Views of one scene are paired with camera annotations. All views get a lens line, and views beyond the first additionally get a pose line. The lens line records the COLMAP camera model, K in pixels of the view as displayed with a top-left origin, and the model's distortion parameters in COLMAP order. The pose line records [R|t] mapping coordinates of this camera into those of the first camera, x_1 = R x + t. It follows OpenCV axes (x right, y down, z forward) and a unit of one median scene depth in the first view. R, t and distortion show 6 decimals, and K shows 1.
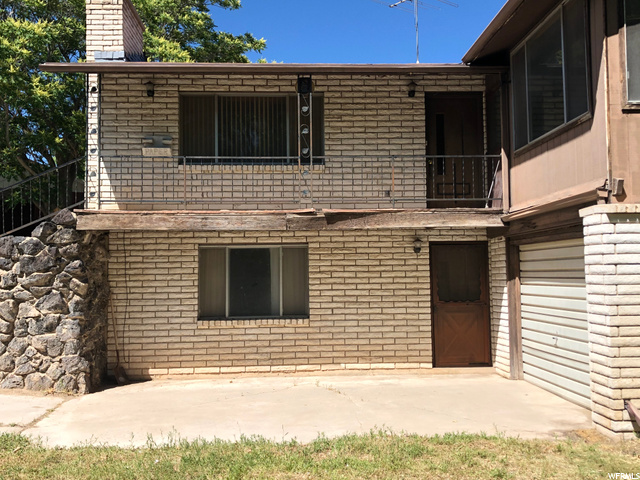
lens RADIAL K [[658.1, 0, 320.9], [0, 658.1, 237.5], [0, 0, 1]] dist [0.071447, 0.000000]
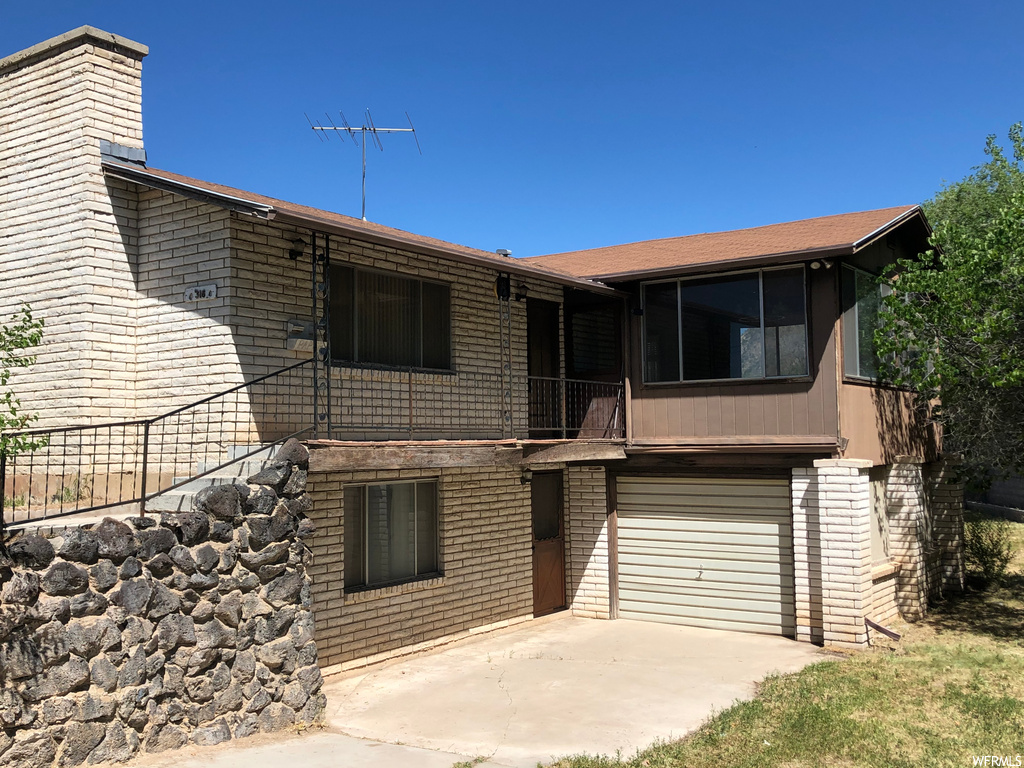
lens RADIAL K [[1053.0, 0, 503.0], [0, 1053.0, 373.7], [0, 0, 1]] dist [0.071447, 0.000000]
pose [[0.607862, 0.055733, 0.792084, -0.969446], [-0.040615, 0.998410, -0.039082, -0.067050], [-0.793003, -0.008415, 0.609159, 0.195491]]
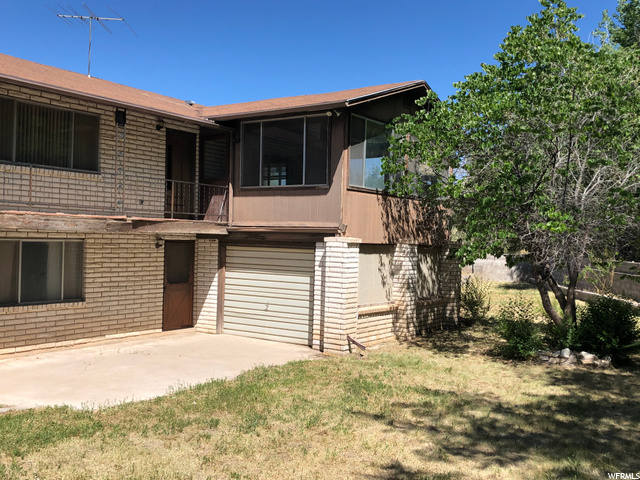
lens RADIAL K [[658.1, 0, 322.1], [0, 658.1, 236.1], [0, 0, 1]] dist [0.071447, 0.000000]
pose [[0.604329, 0.030226, 0.796161, -0.735268], [-0.079337, 0.996596, 0.022385, -0.058558], [-0.792775, -0.076693, 0.604671, -0.080092]]
